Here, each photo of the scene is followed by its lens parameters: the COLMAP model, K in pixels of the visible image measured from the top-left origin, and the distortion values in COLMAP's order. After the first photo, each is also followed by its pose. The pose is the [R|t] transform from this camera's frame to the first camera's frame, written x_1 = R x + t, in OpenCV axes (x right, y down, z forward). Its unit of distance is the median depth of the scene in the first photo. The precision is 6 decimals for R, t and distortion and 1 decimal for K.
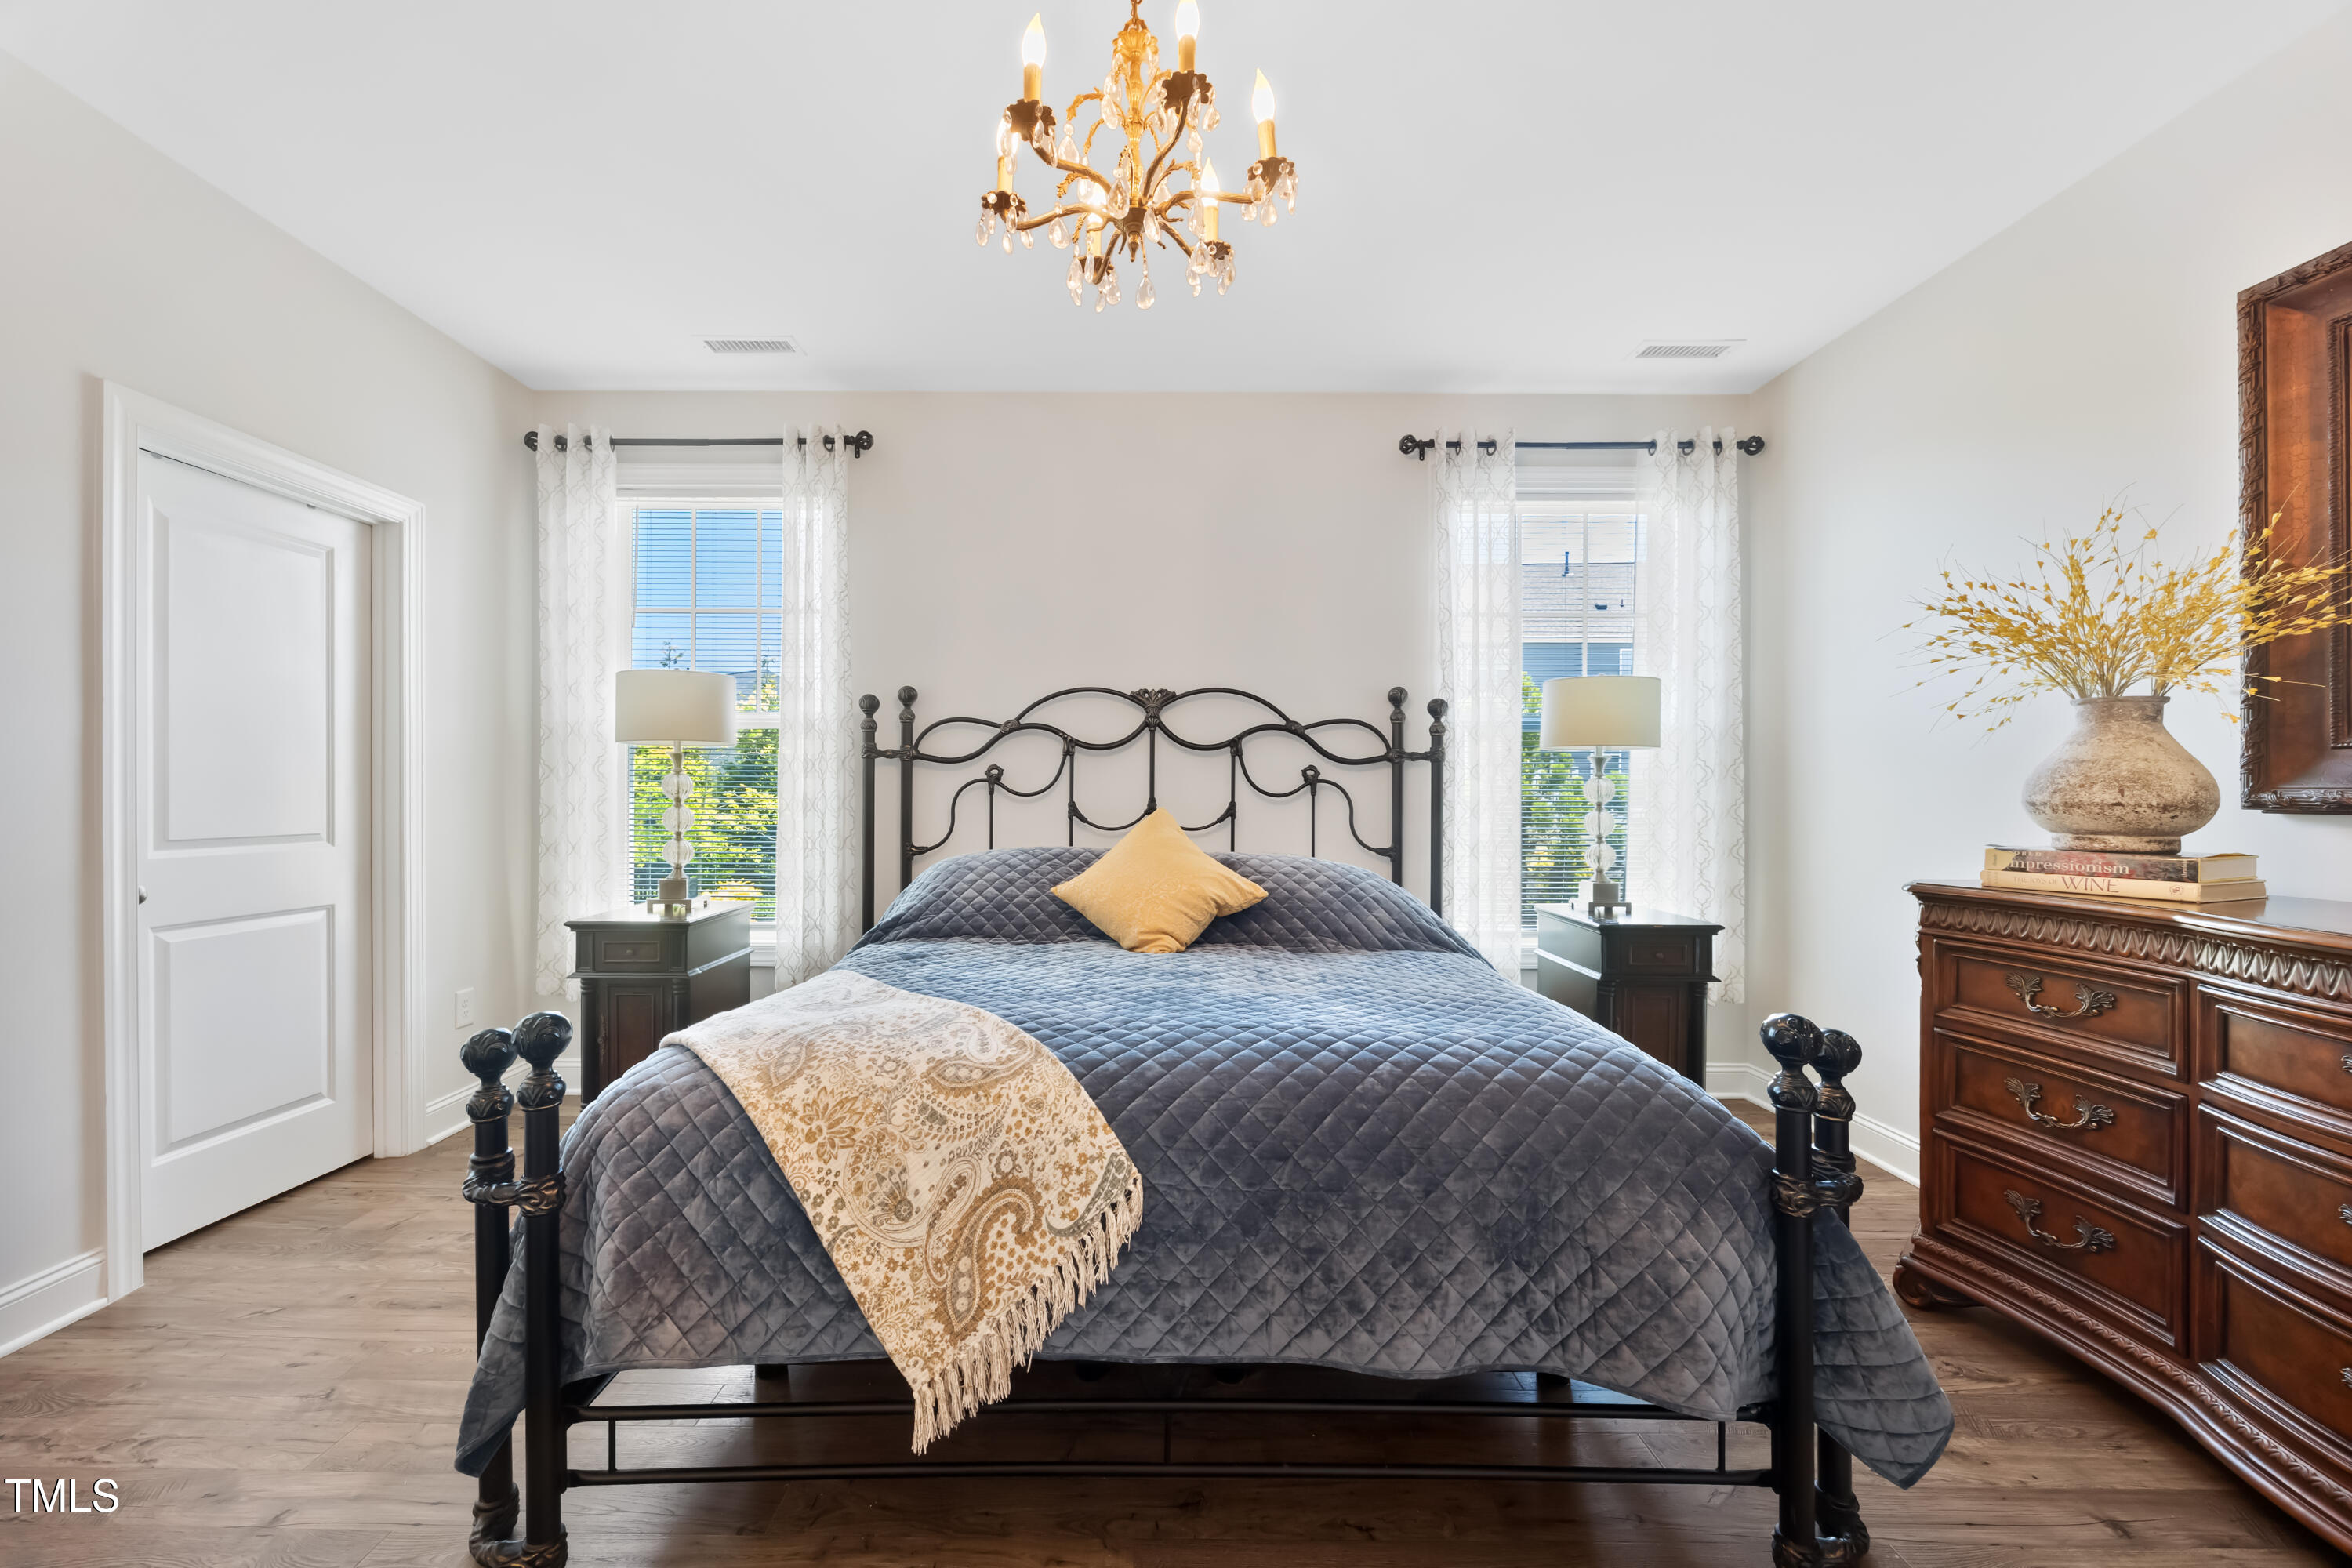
lens RADIAL K [[937.4, 0, 1176.1], [0, 937.4, 793.7], [0, 0, 1]] dist [-0.002133, 0.000036]
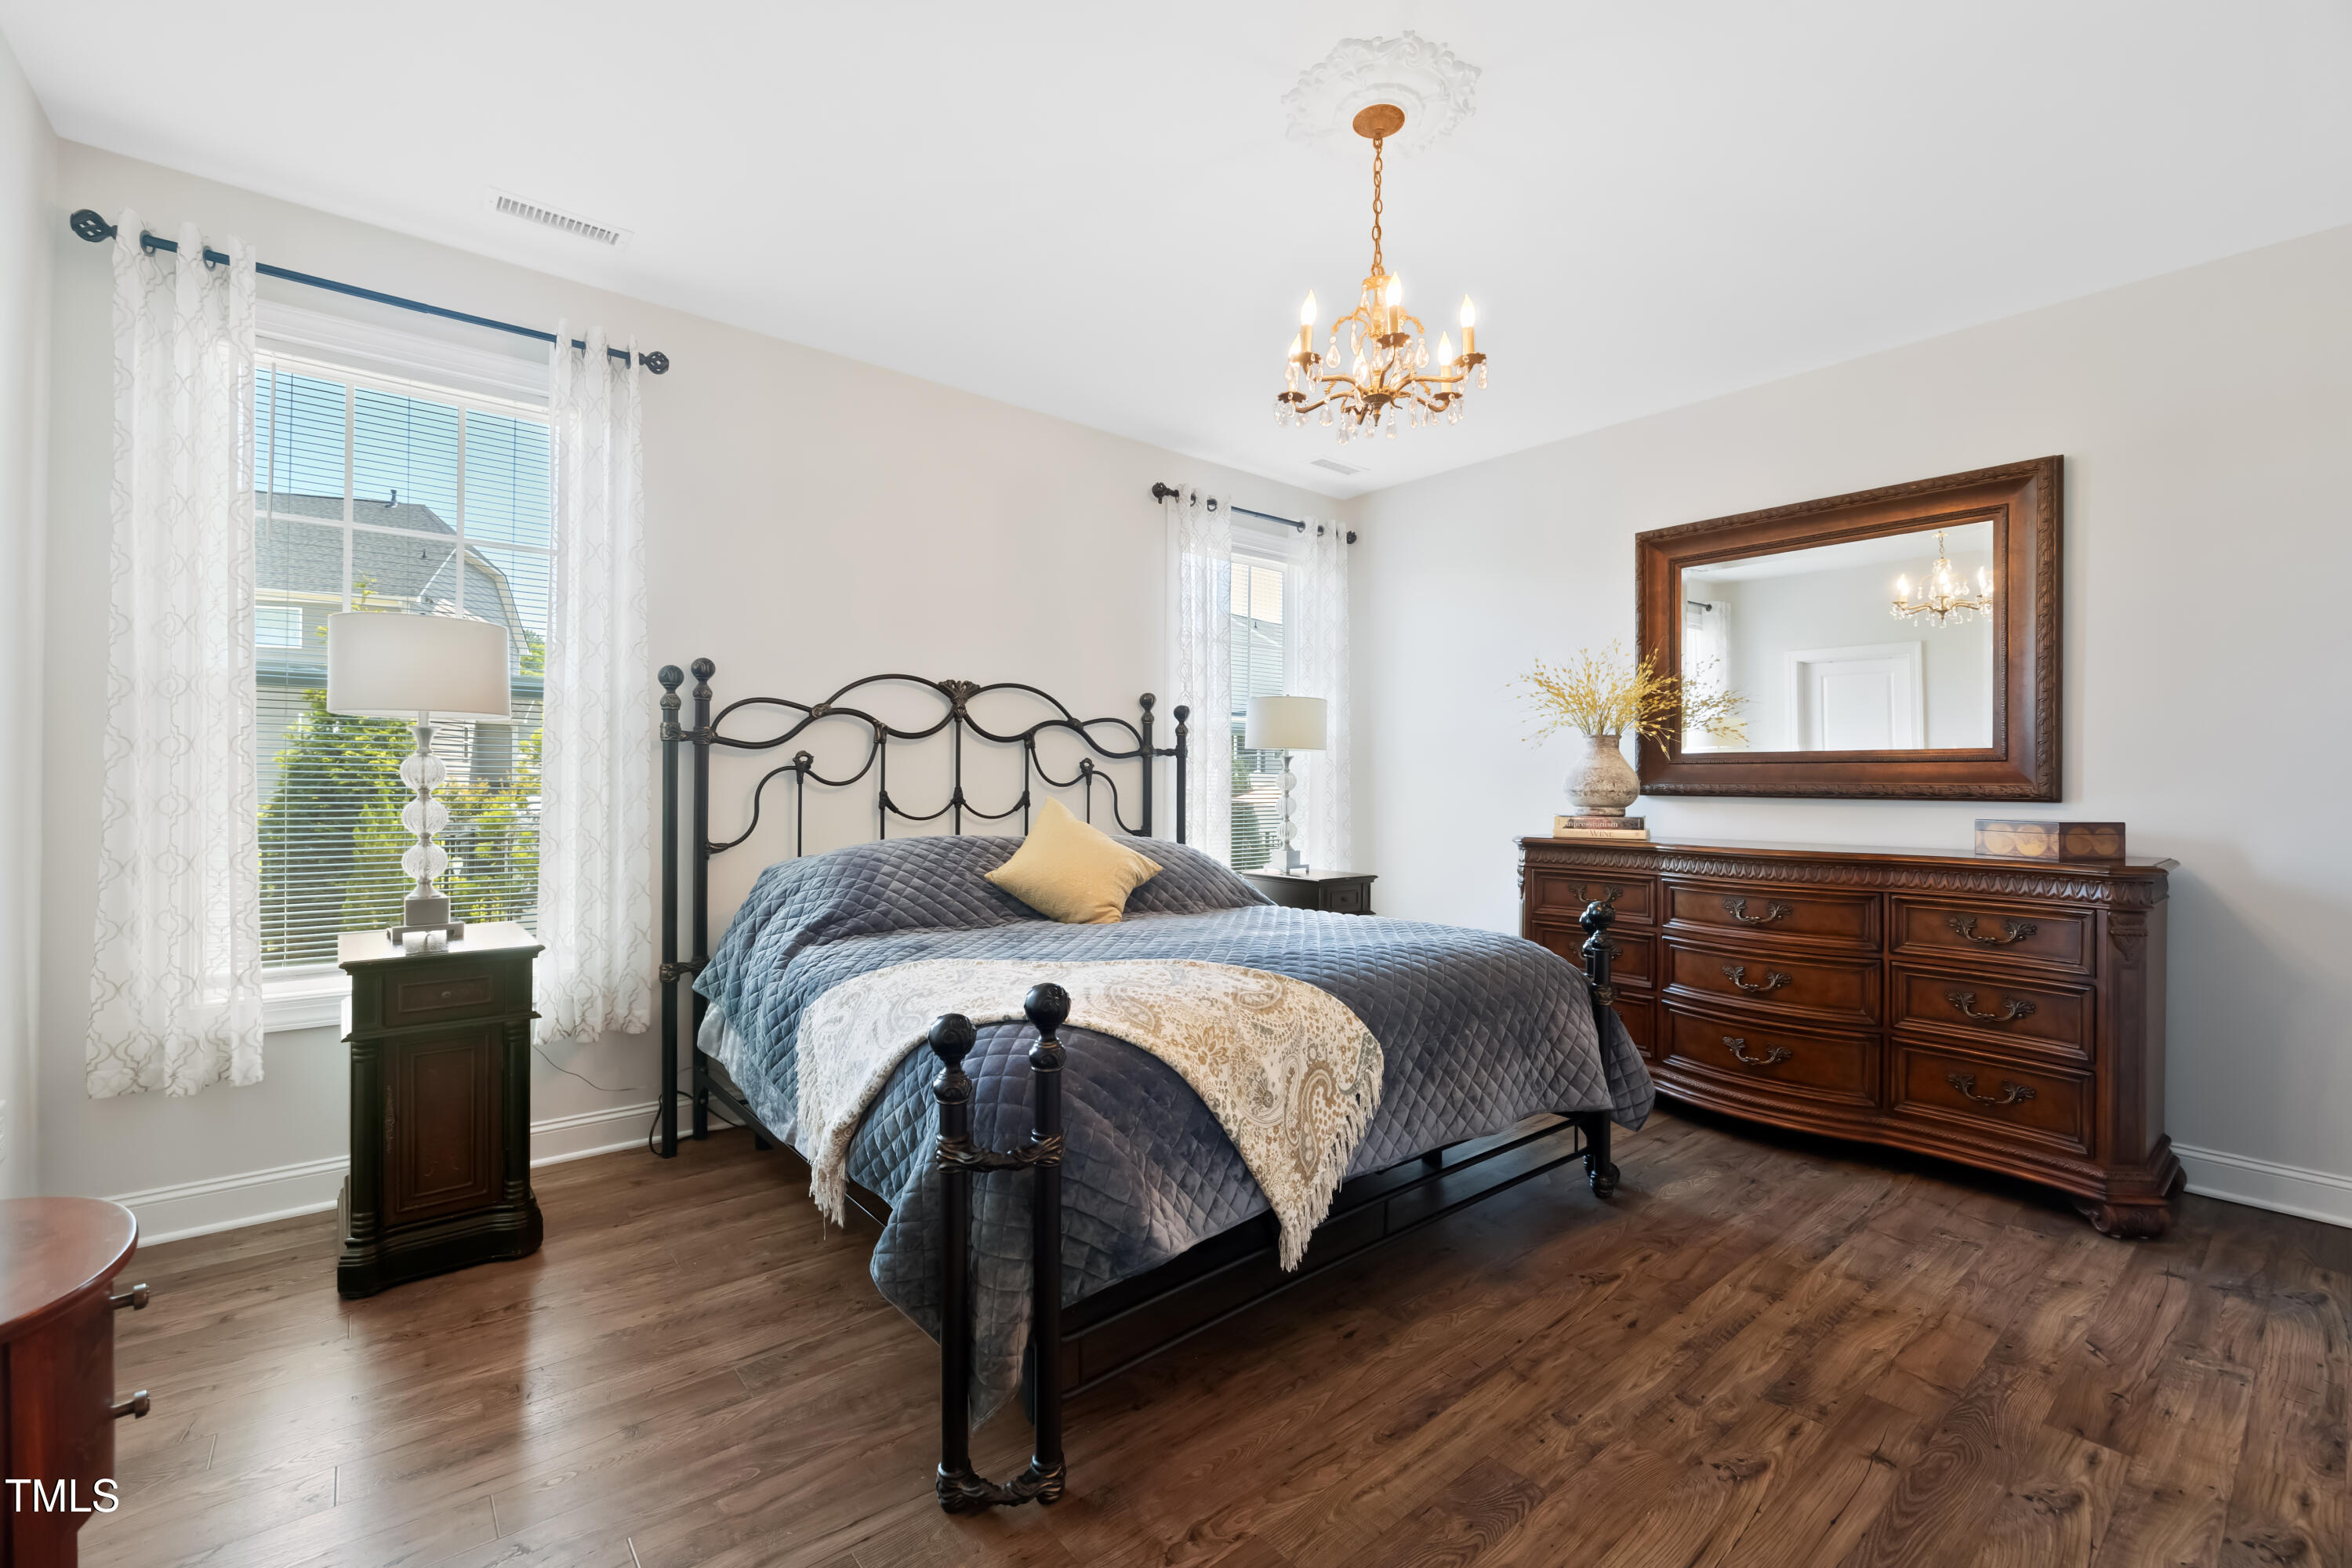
lens RADIAL K [[994.5, 0, 1243.1], [0, 994.5, 780.6], [0, 0, 1]] dist [-0.014610, 0.000238]
pose [[0.746880, 0.004201, 0.664946, -0.537525], [-0.003482, 0.999991, -0.002407, -0.001438], [-0.664950, -0.000518, 0.746888, -0.011241]]
